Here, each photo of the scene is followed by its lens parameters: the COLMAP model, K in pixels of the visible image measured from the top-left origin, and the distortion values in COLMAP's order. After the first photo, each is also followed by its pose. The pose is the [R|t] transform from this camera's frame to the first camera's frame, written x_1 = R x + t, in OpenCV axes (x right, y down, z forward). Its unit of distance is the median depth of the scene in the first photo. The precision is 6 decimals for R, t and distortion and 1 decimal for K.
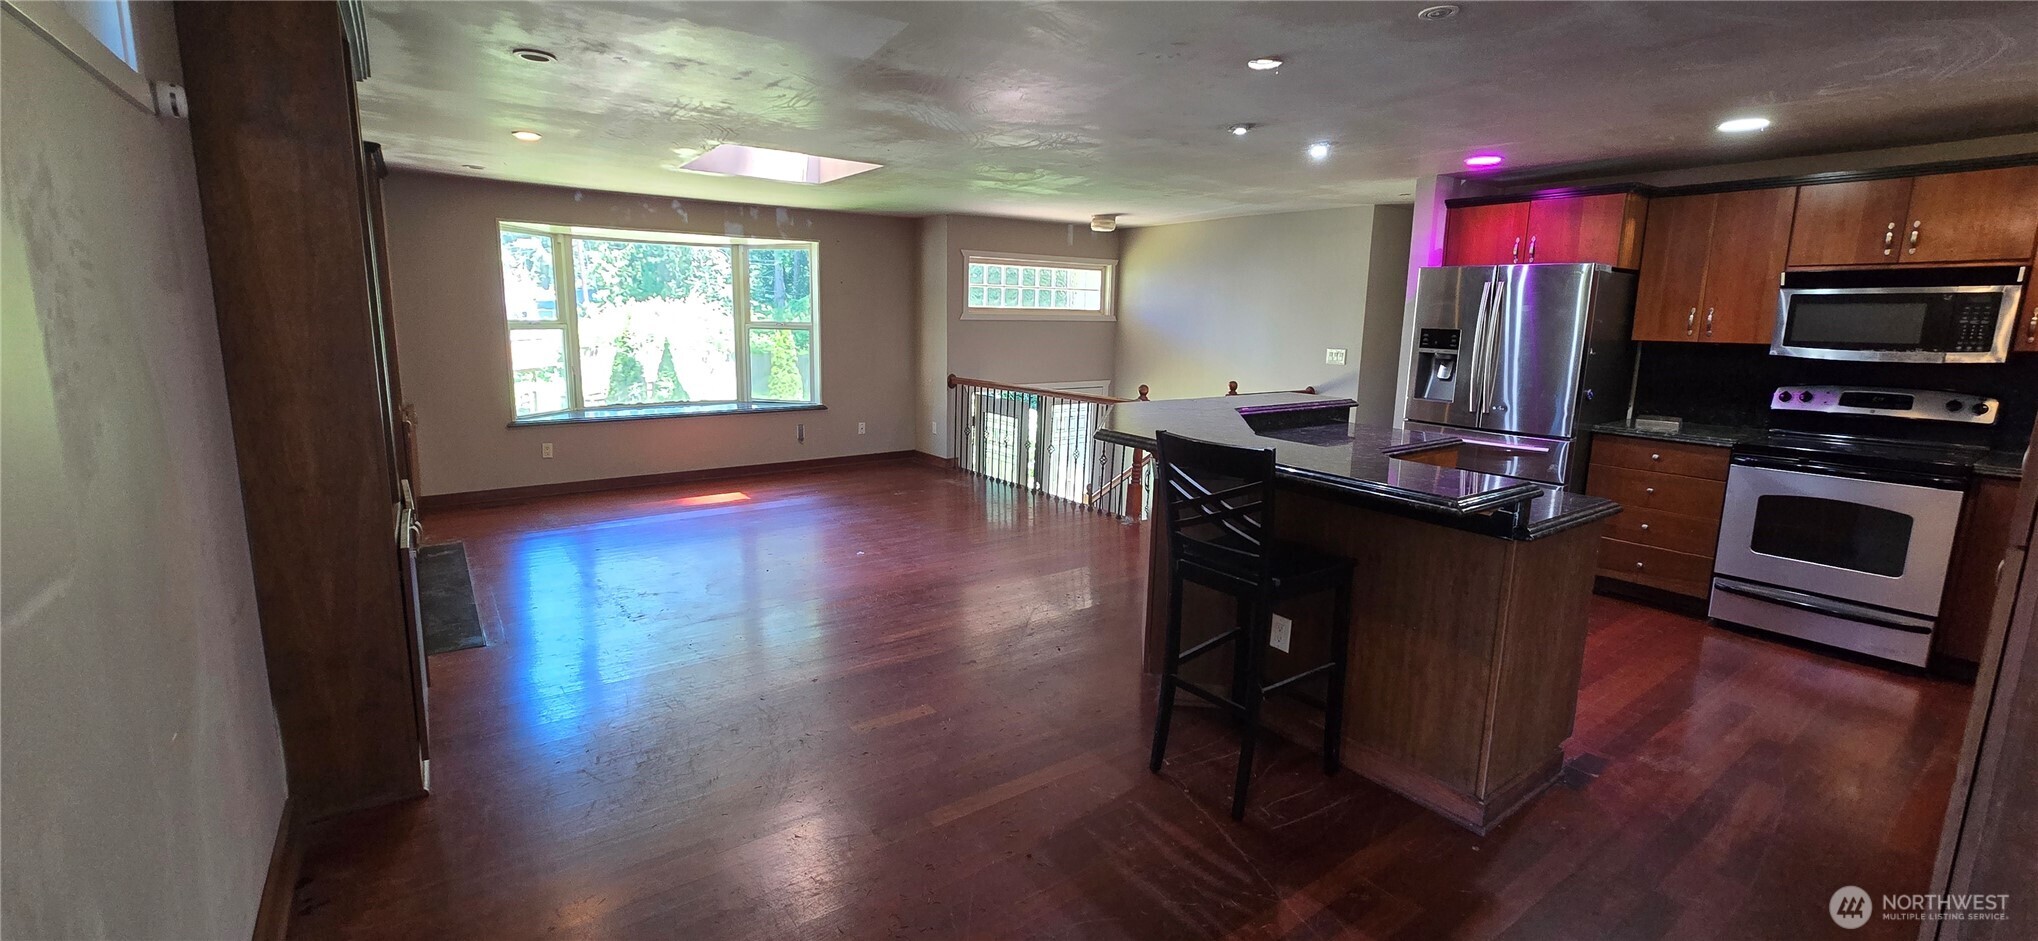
lens RADIAL K [[833.9, 0, 1018.2], [0, 833.9, 460.5], [0, 0, 1]] dist [-0.002027, 0.000307]
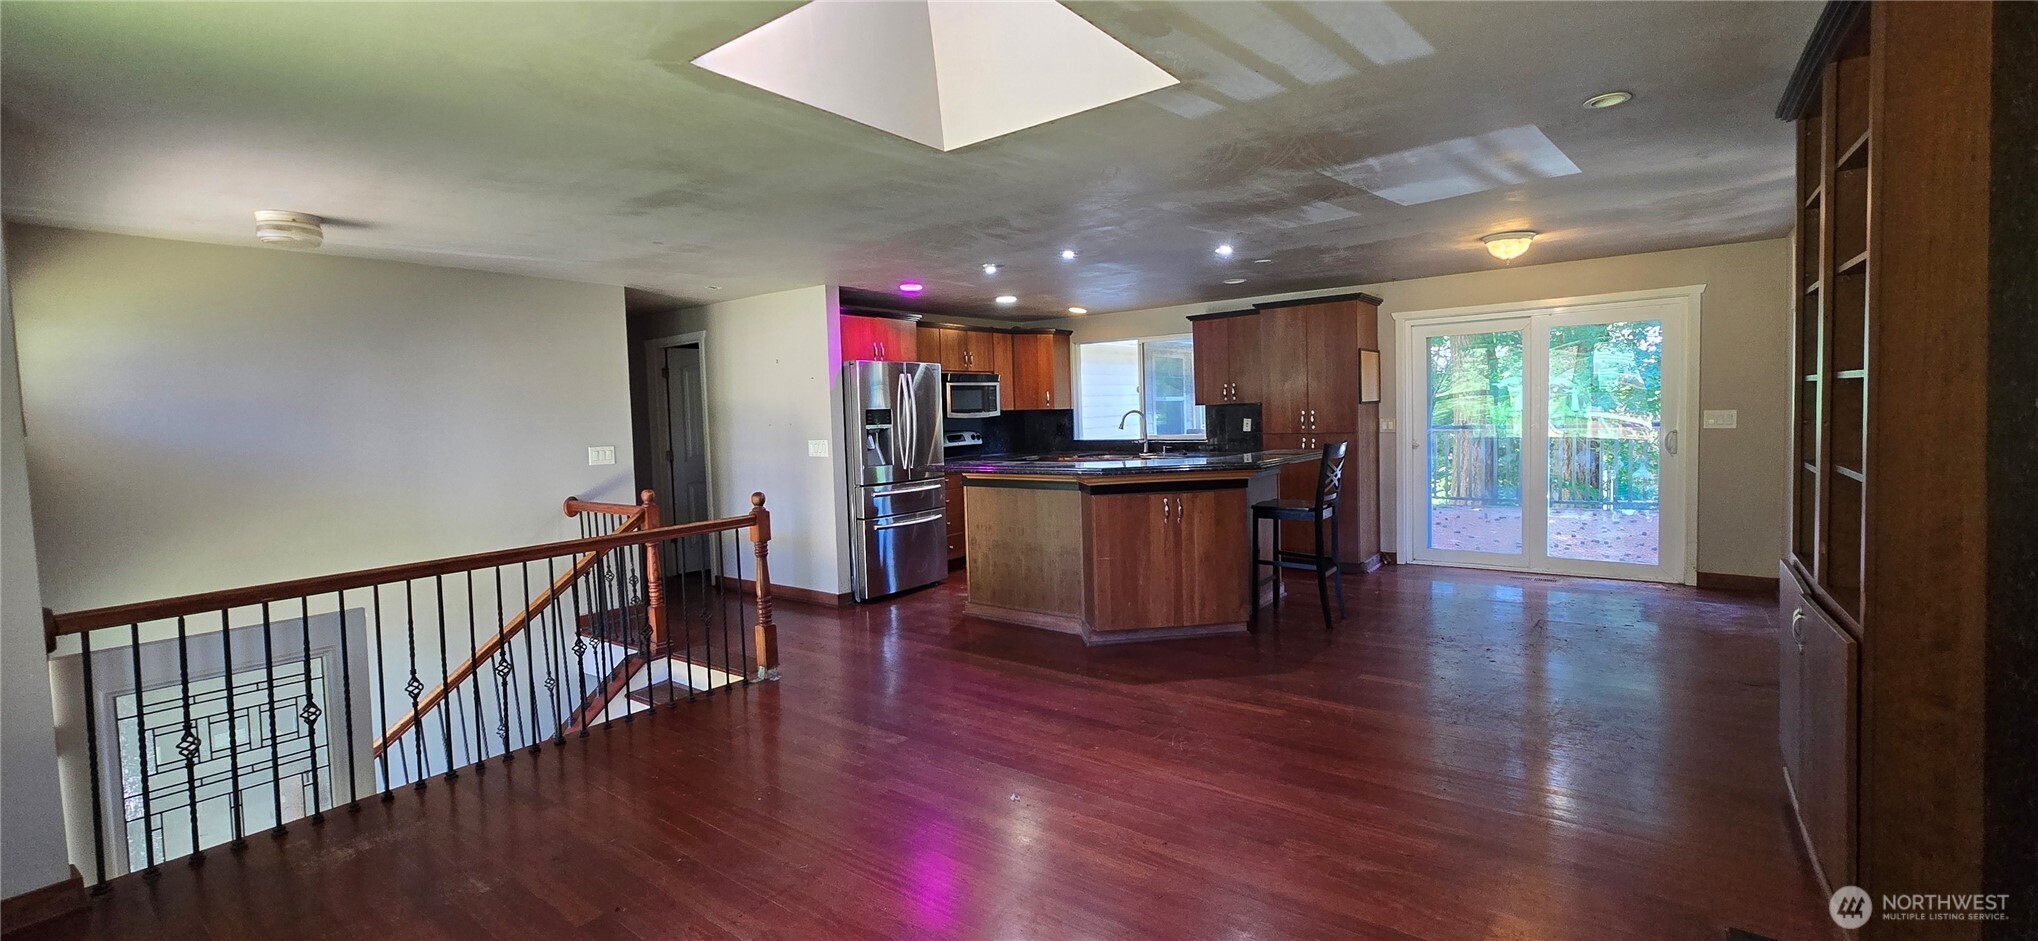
lens RADIAL K [[833.9, 0, 1018.2], [0, 833.9, 460.5], [0, 0, 1]] dist [-0.002027, 0.000307]
pose [[-0.286042, -0.079175, 0.954941, -0.935793], [0.176602, 0.975153, 0.133750, -0.266370], [-0.941802, 0.206903, -0.264952, 1.435530]]
